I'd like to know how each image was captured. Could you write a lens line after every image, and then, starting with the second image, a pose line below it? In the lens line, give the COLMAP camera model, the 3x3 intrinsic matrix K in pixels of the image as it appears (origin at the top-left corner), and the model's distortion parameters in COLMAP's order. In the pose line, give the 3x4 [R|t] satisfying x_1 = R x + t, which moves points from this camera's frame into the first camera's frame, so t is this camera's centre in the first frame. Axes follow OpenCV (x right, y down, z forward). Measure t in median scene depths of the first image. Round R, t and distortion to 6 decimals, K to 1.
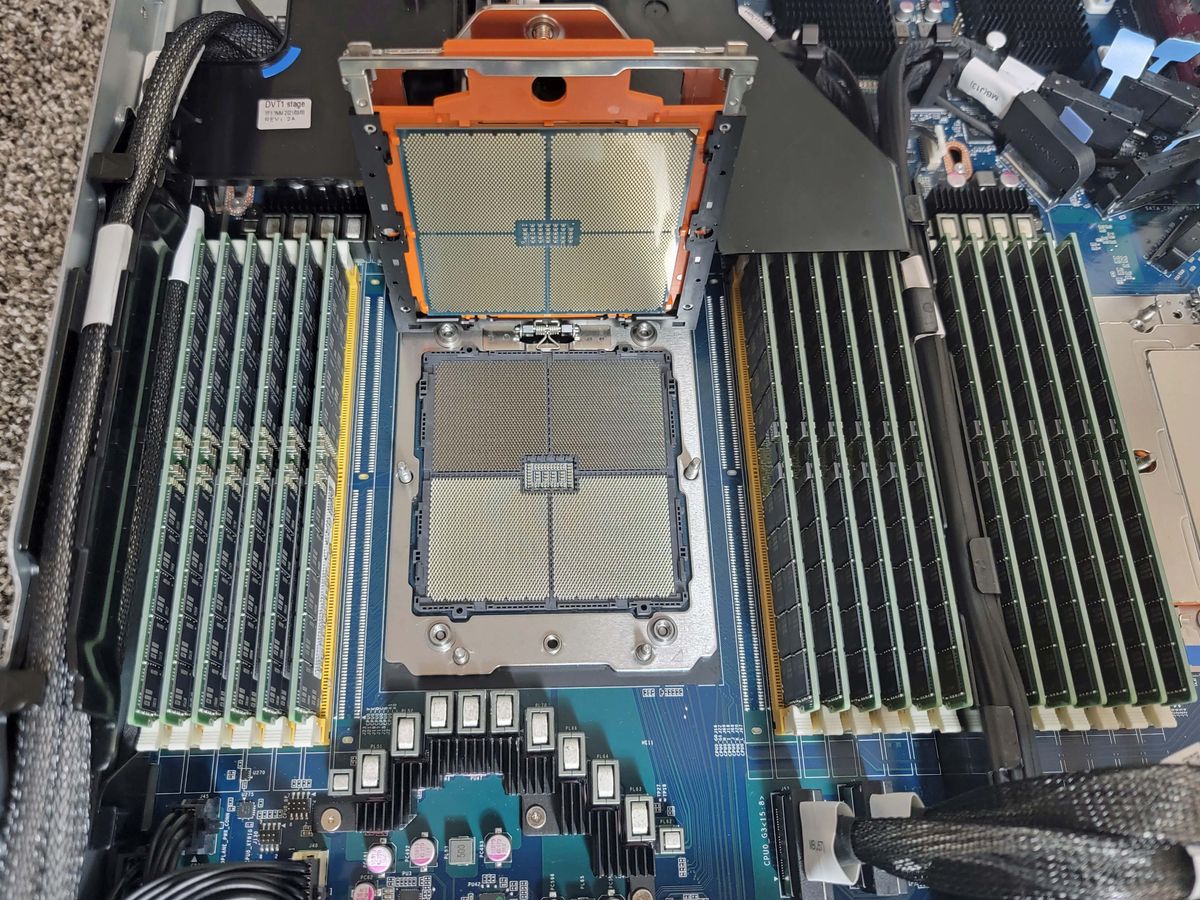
lens RADIAL K [[955.7, 0, 547.5], [0, 955.7, 391.5], [0, 0, 1]] dist [0.000700, -0.008223]
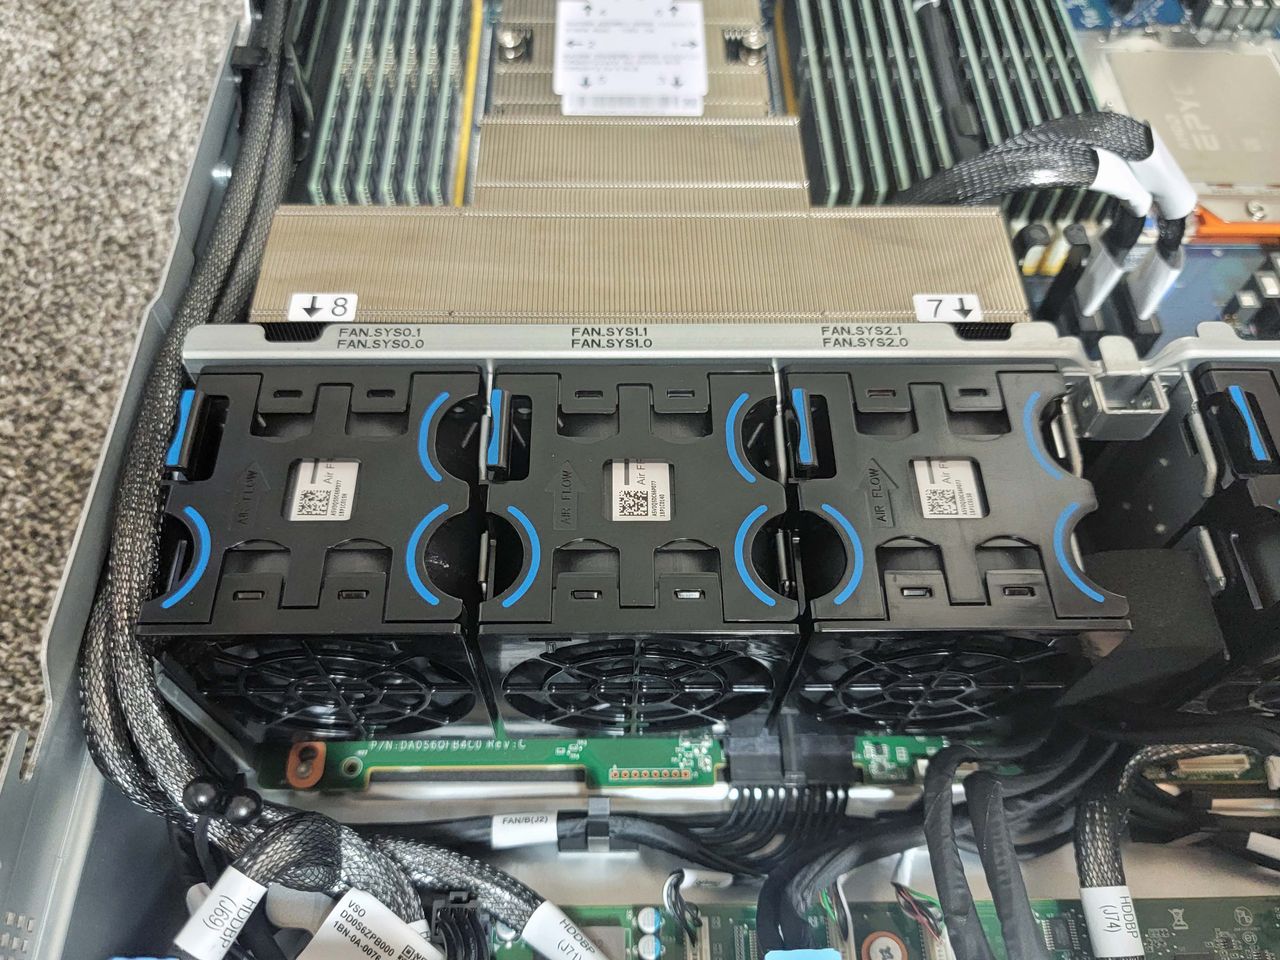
lens RADIAL K [[1002.7, 0, 623.8], [0, 1002.7, 530.6], [0, 0, 1]] dist [0.005511, -0.048853]
pose [[0.999663, 0.000120, -0.025970, 0.024121], [-0.003415, 0.991913, -0.126874, 0.712356], [0.025745, 0.126920, 0.991579, -0.219391]]
